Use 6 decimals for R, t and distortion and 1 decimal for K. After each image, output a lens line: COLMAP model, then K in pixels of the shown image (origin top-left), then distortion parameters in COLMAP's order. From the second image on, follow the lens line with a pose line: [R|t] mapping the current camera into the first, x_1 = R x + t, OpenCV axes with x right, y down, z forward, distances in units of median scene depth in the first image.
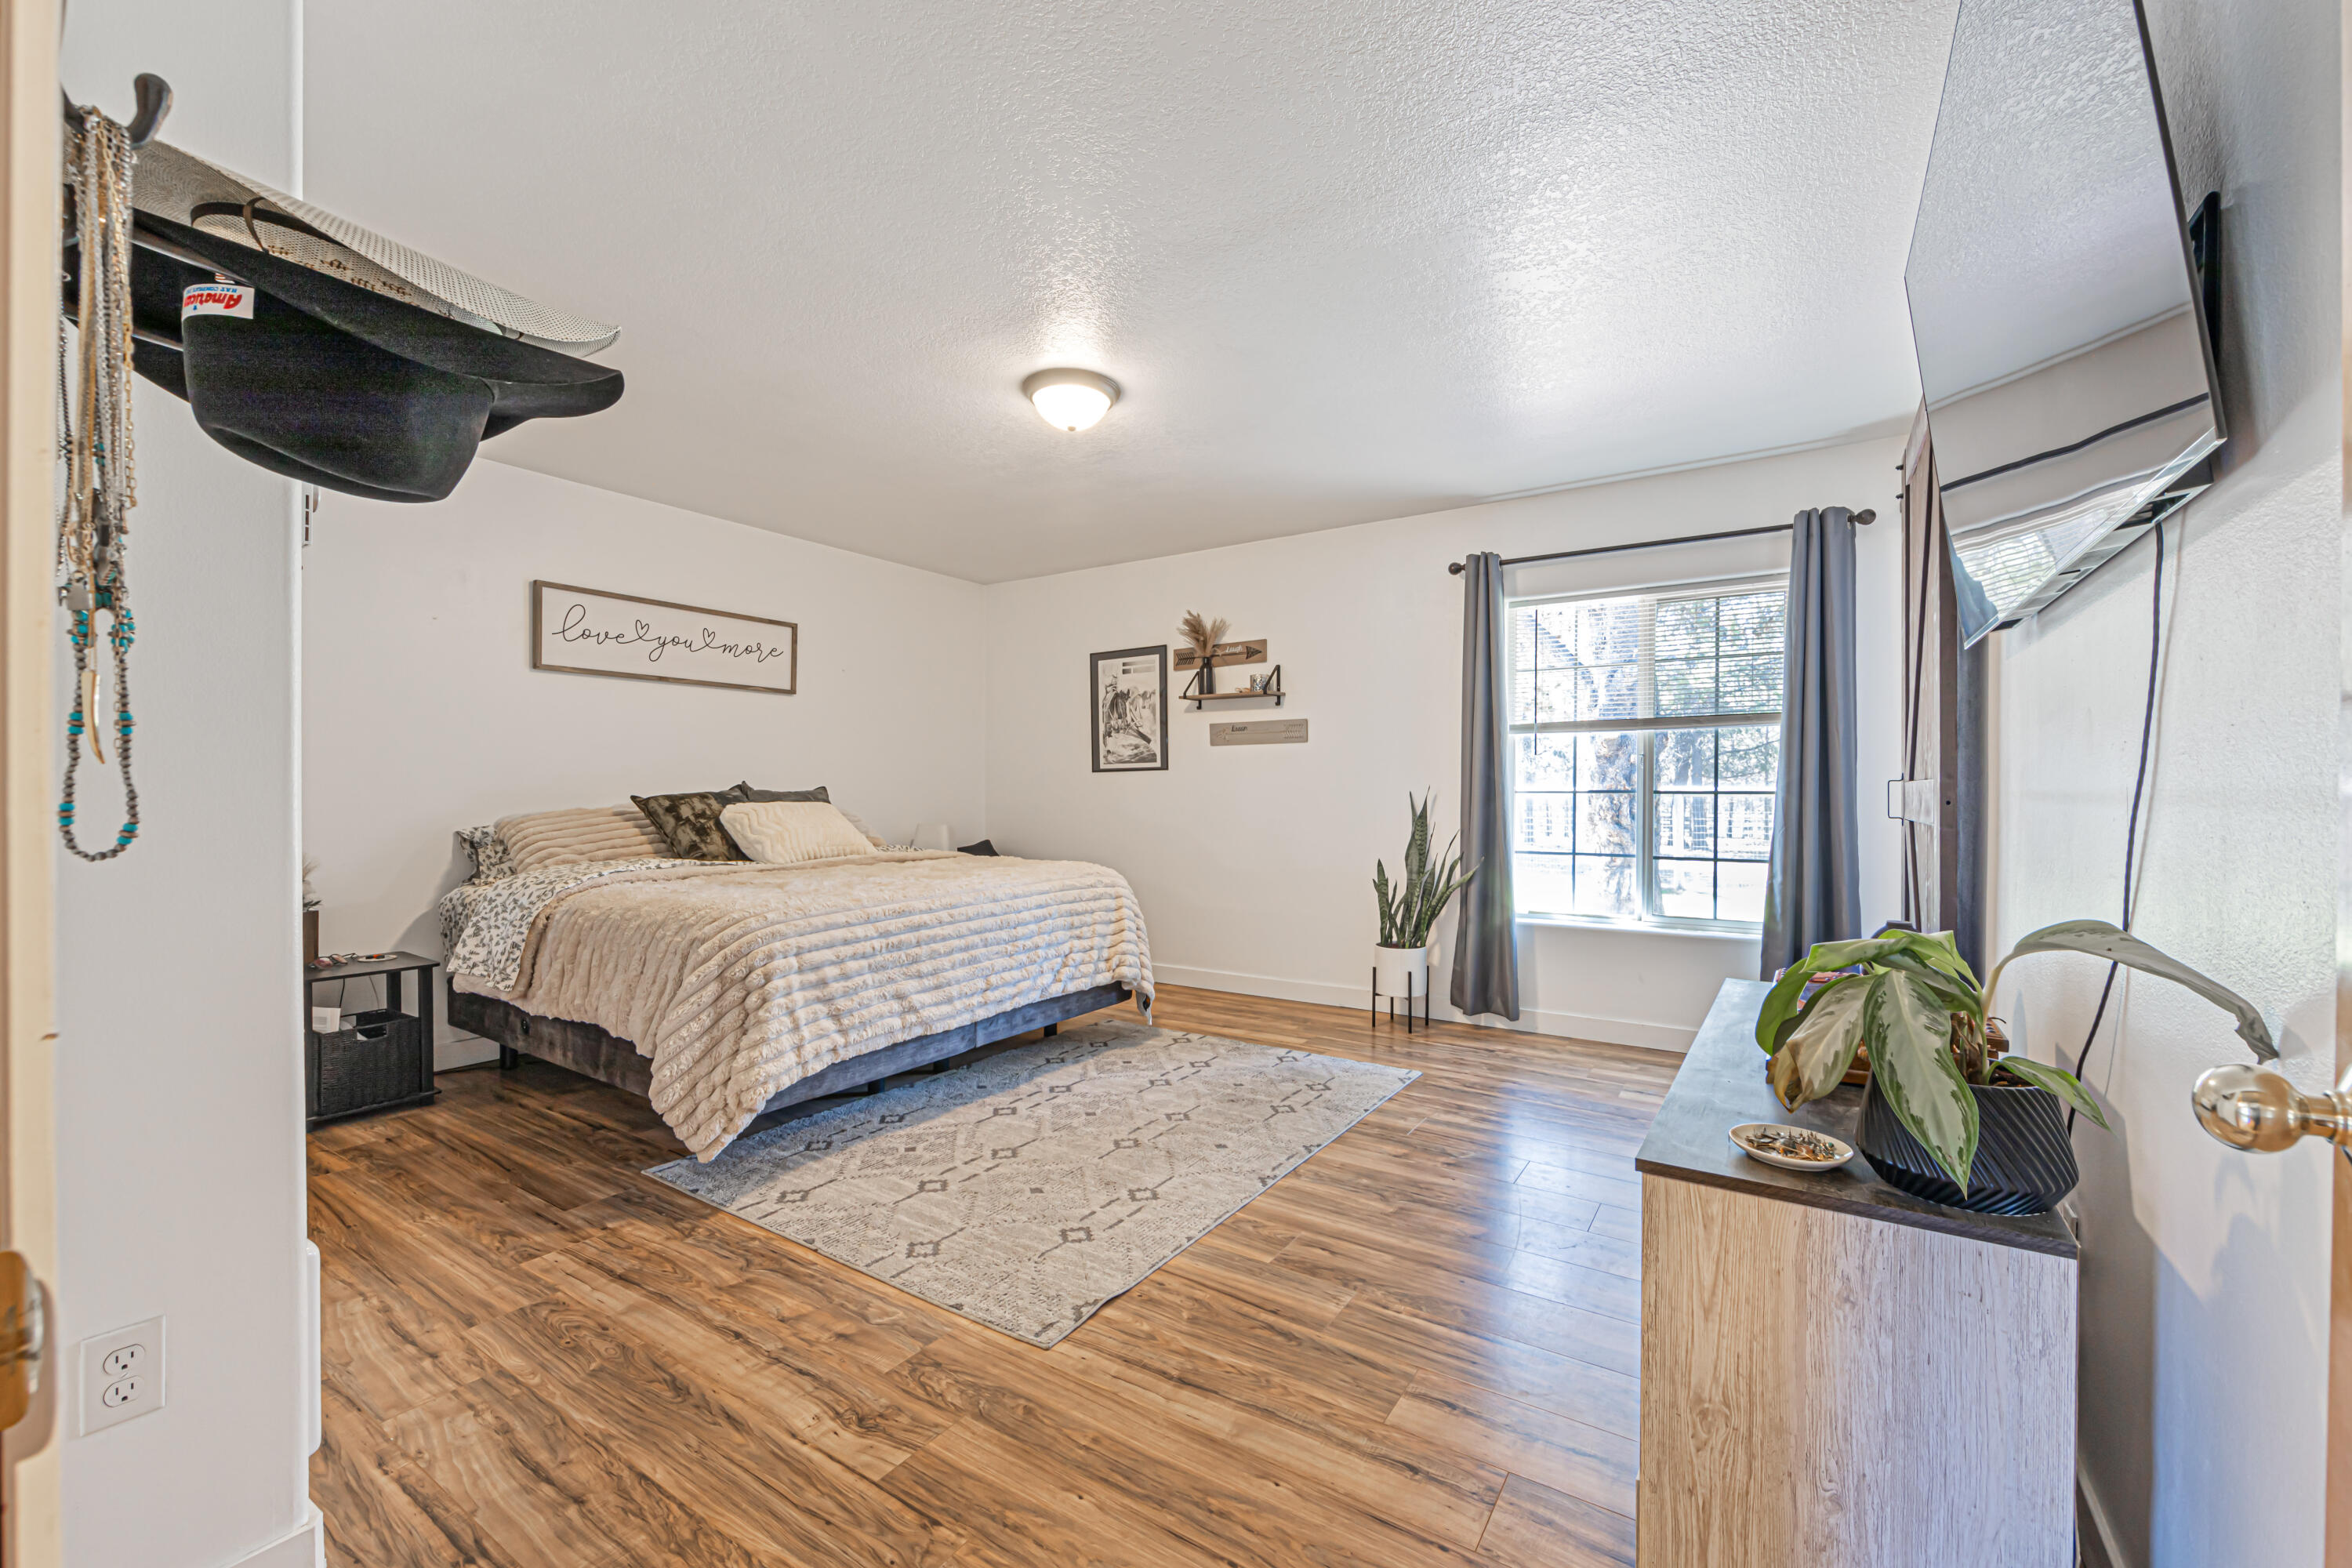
lens RADIAL K [[924.9, 0, 1234.8], [0, 924.9, 793.5], [0, 0, 1]] dist [-0.003036, -0.000186]
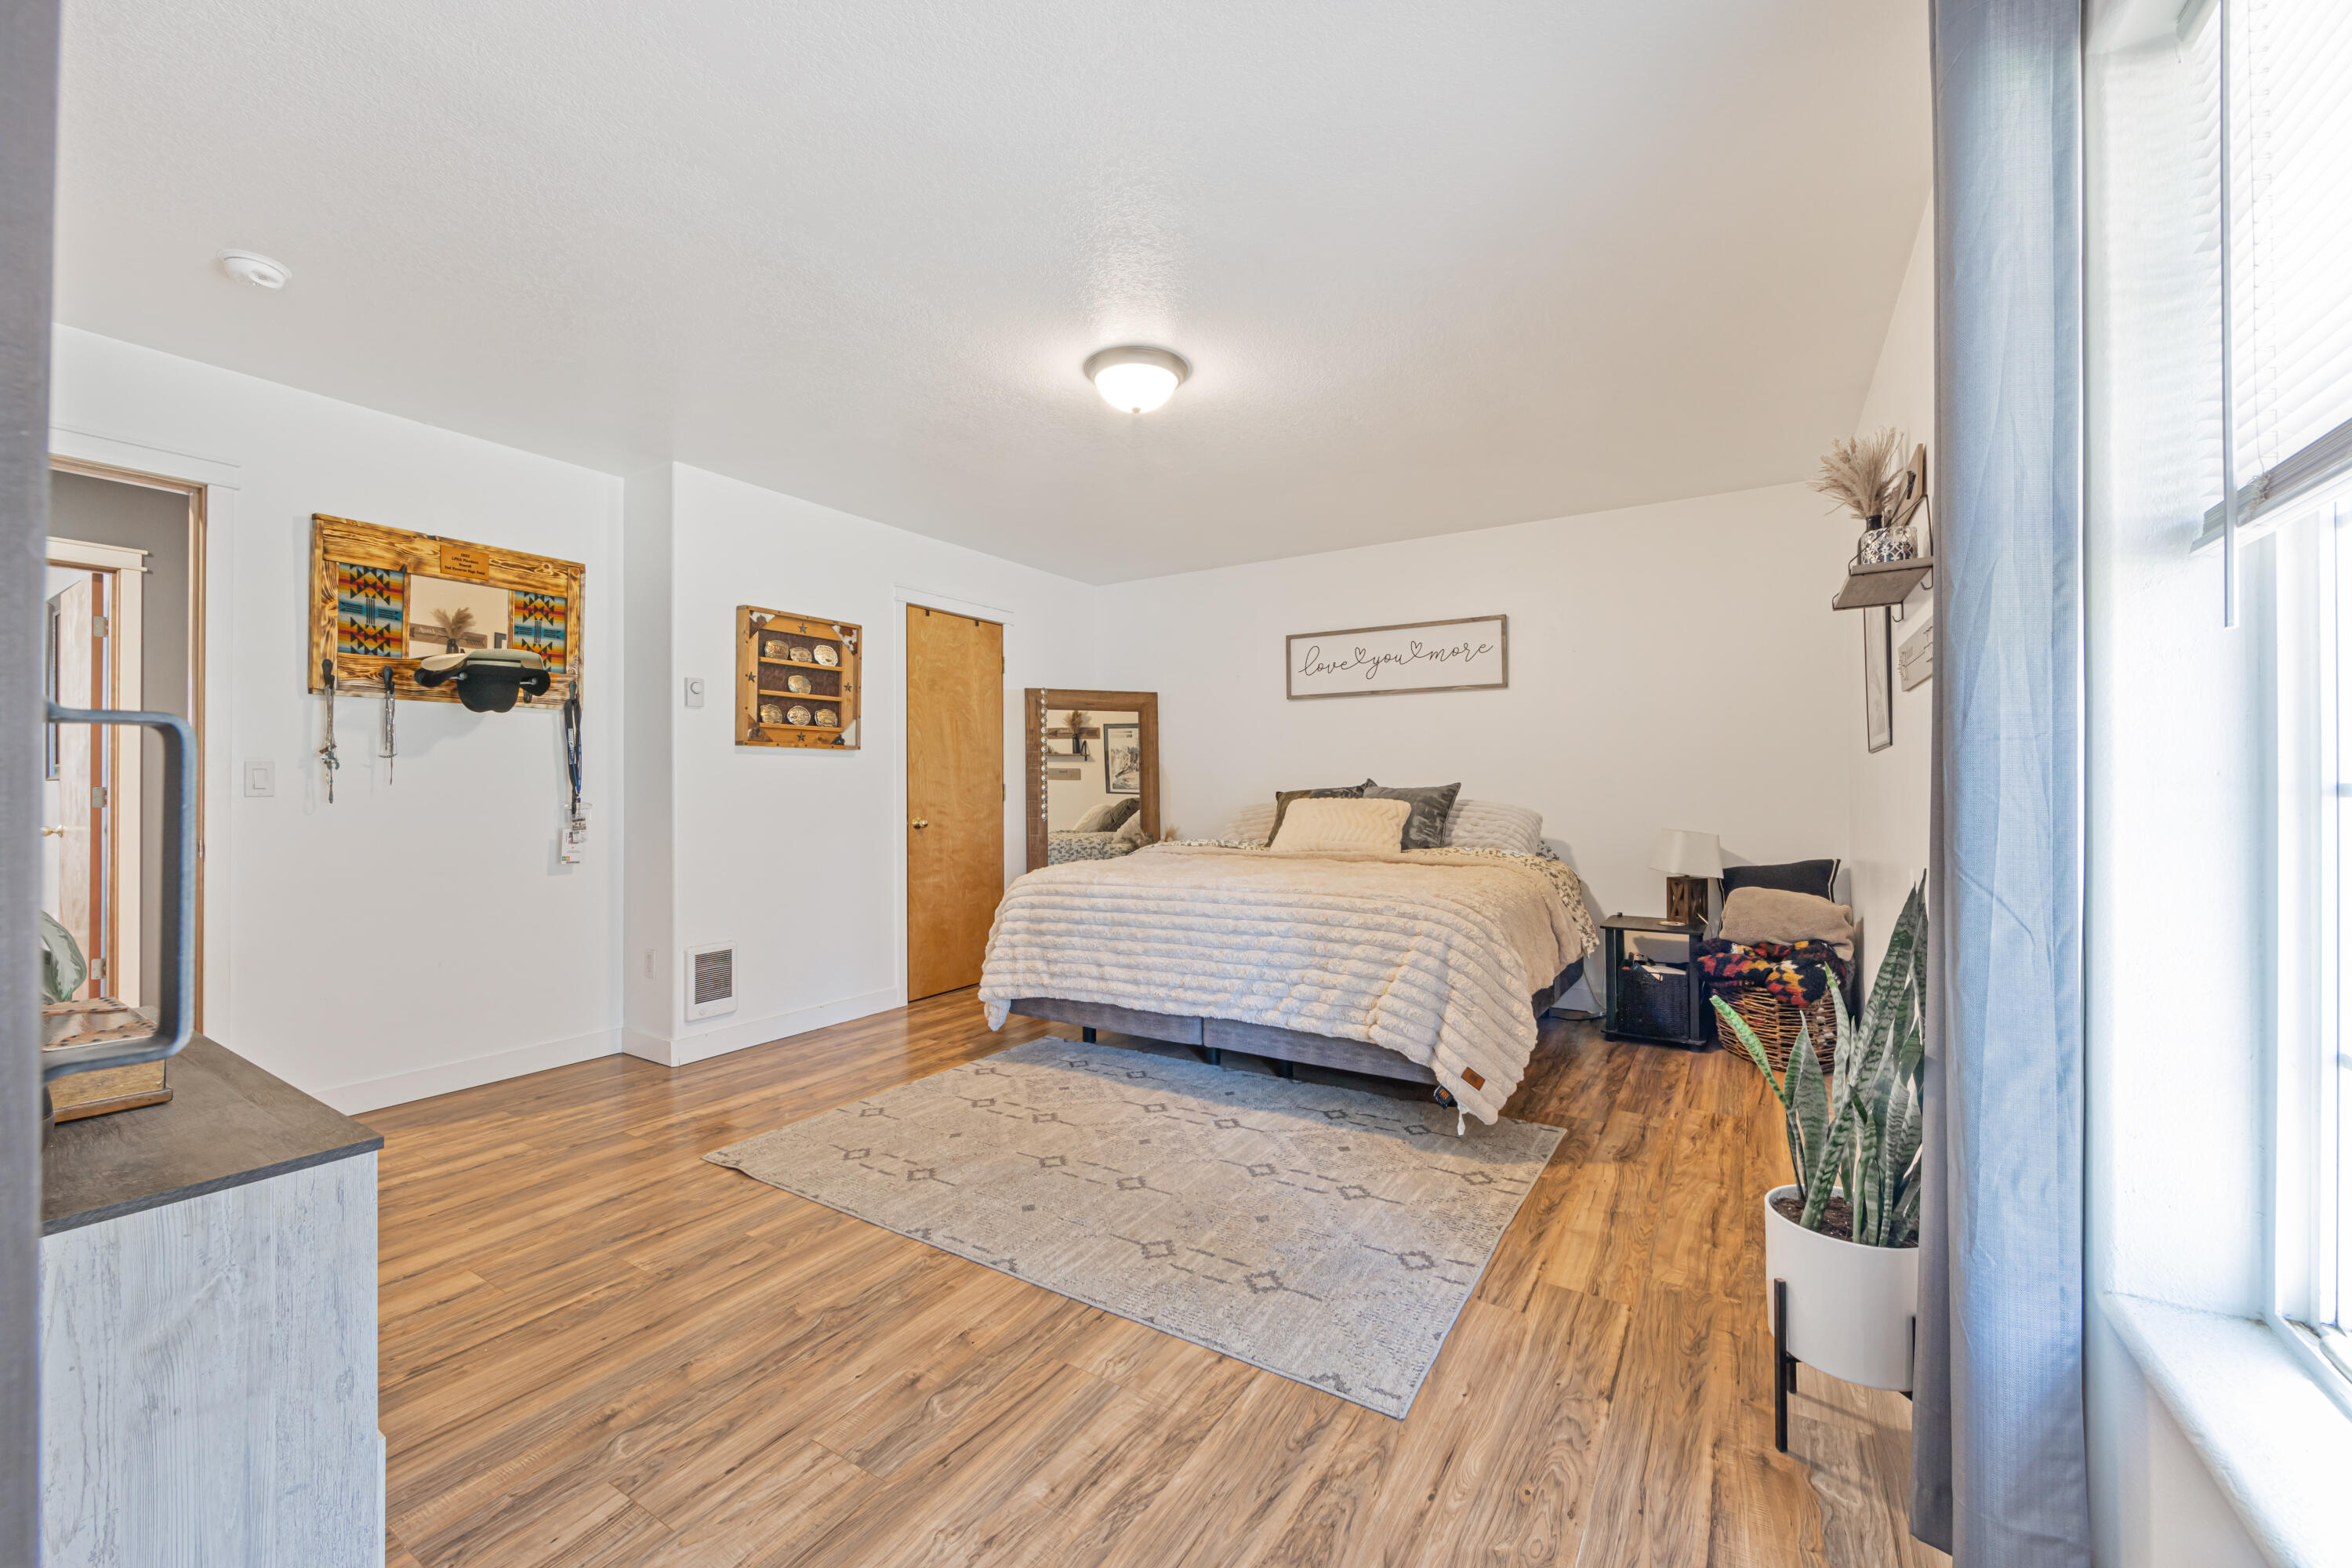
lens RADIAL K [[919.3, 0, 1185.3], [0, 919.3, 776.3], [0, 0, 1]] dist [-0.004118, -0.000524]
pose [[-0.003198, -0.011355, -0.999930, 0.738616], [0.000866, 0.999935, -0.011358, -0.005458], [0.999995, -0.000902, -0.003188, 1.014342]]
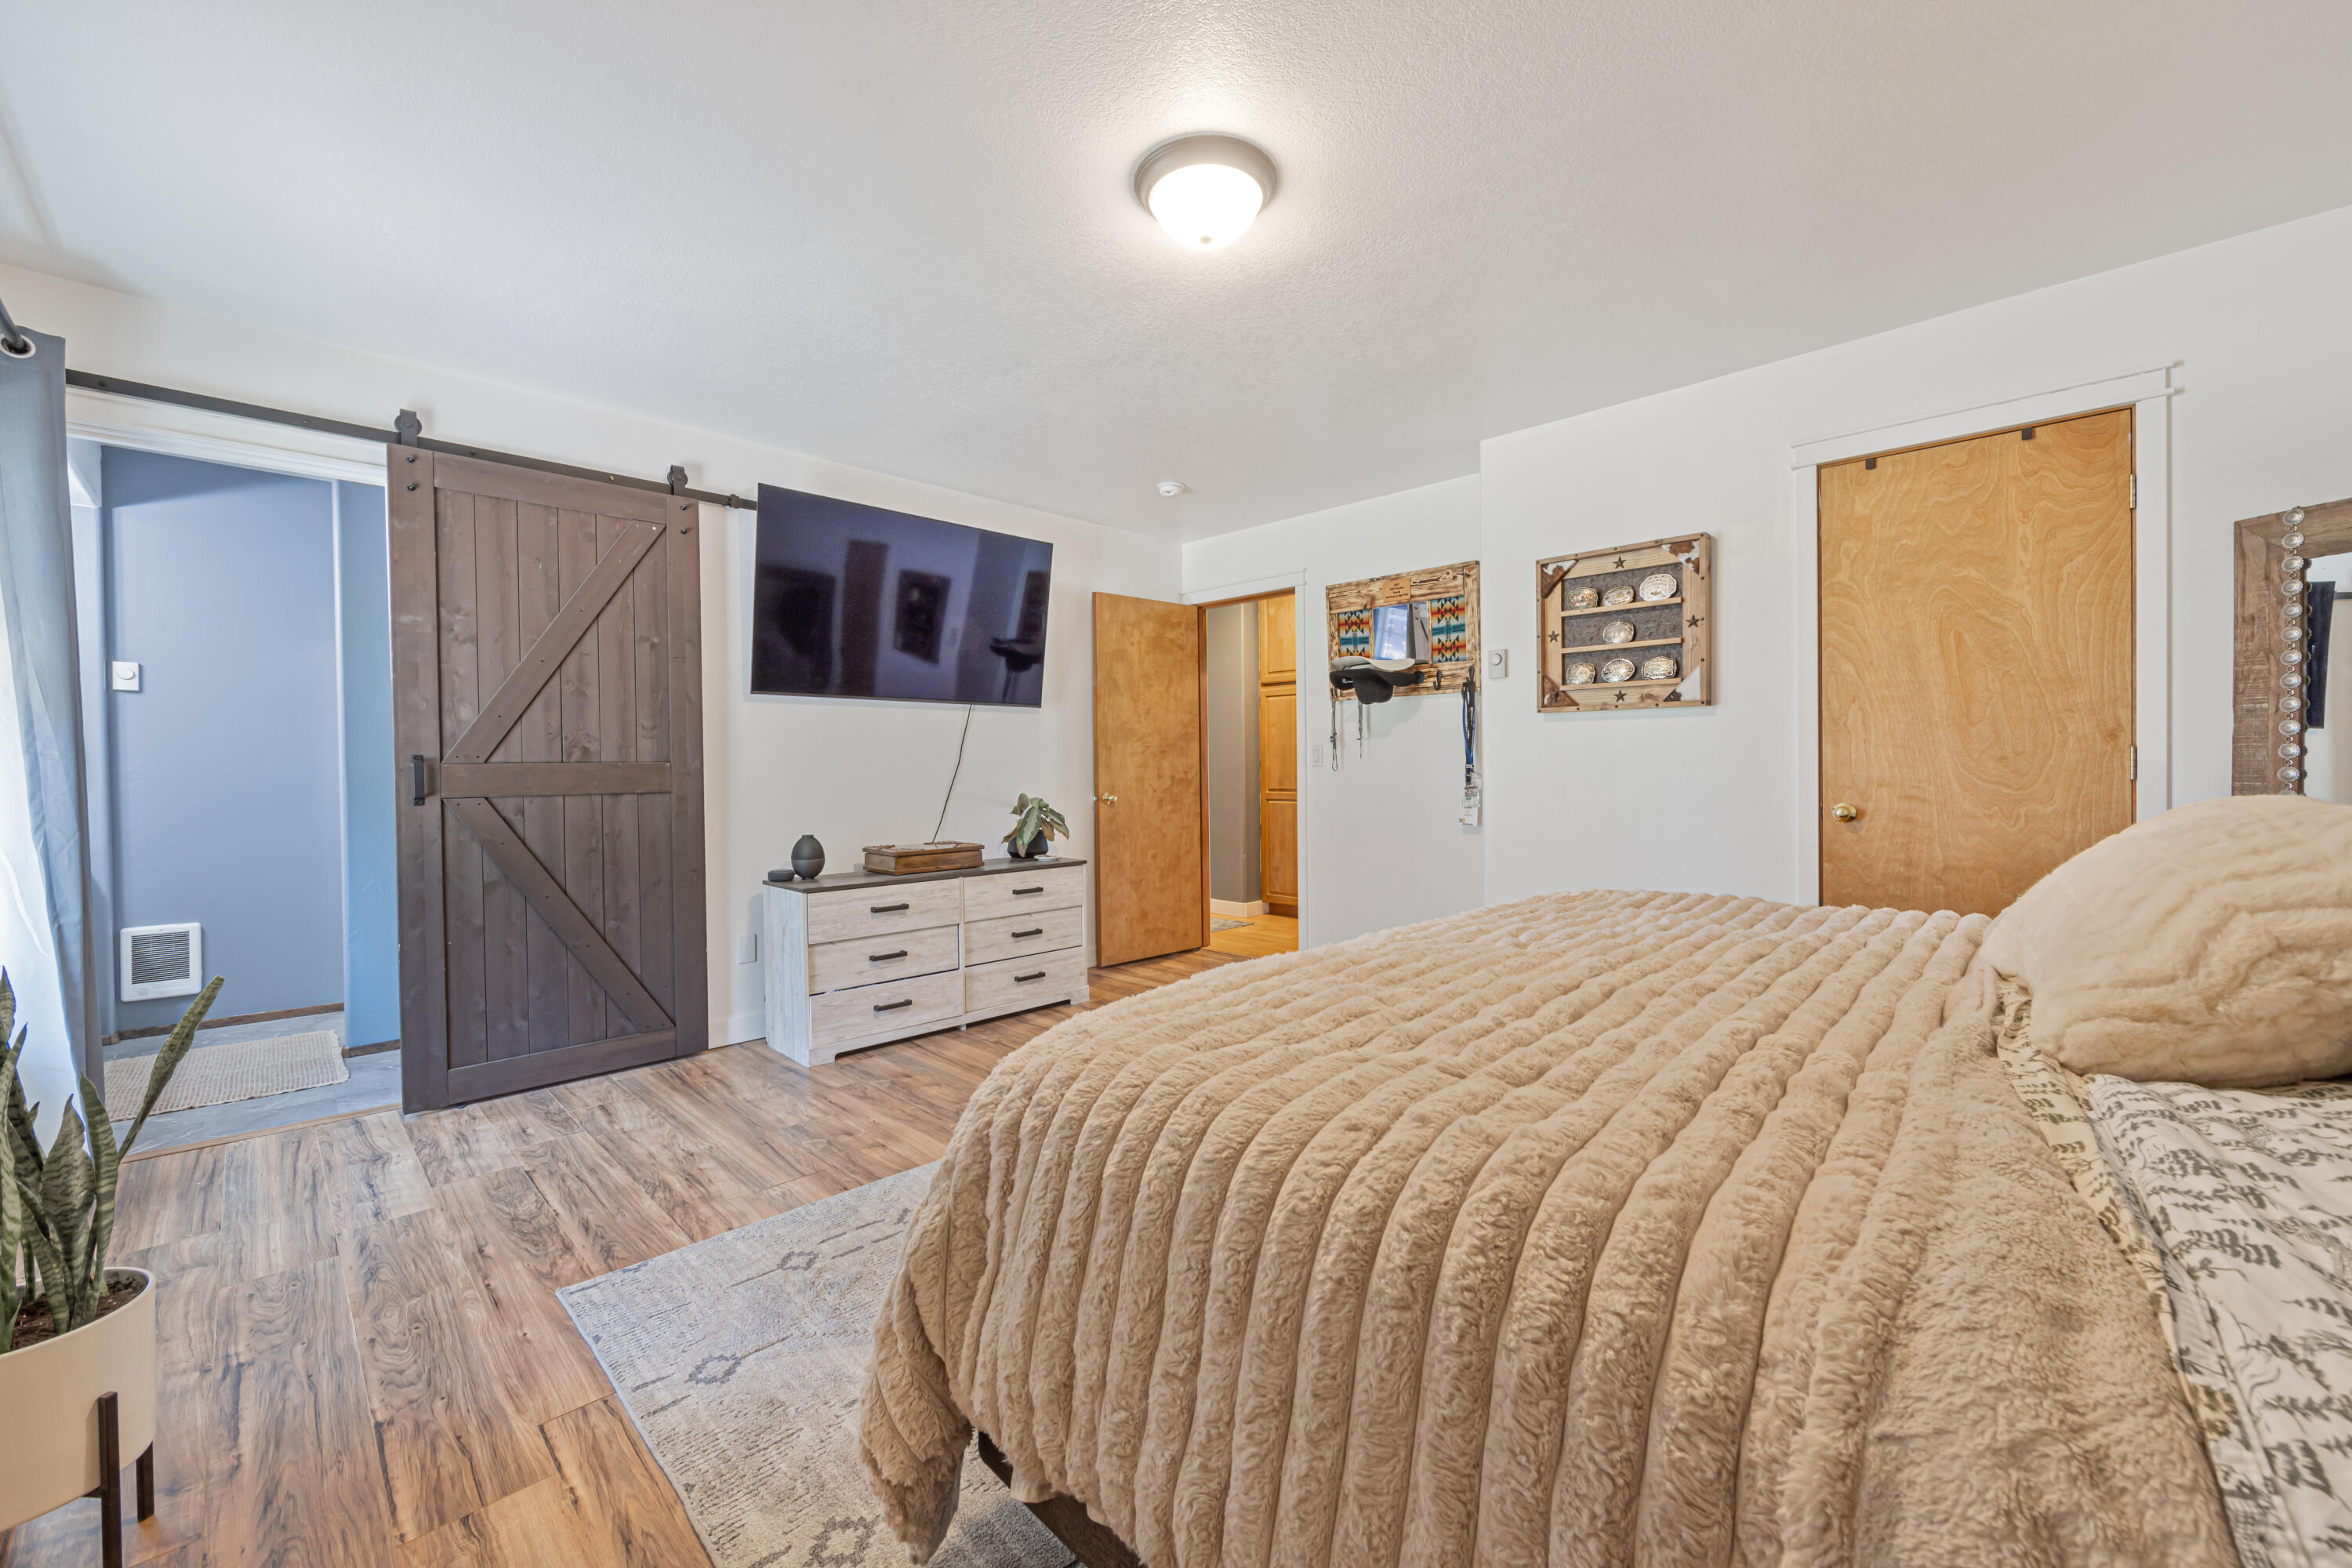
lens RADIAL K [[919.3, 0, 1185.3], [0, 919.3, 776.3], [0, 0, 1]] dist [-0.004118, -0.000524]
pose [[-0.974423, 0.006507, 0.224628, -0.311637], [0.009791, 0.999861, 0.013506, -0.002892], [-0.224509, 0.015359, -0.974351, 1.622021]]
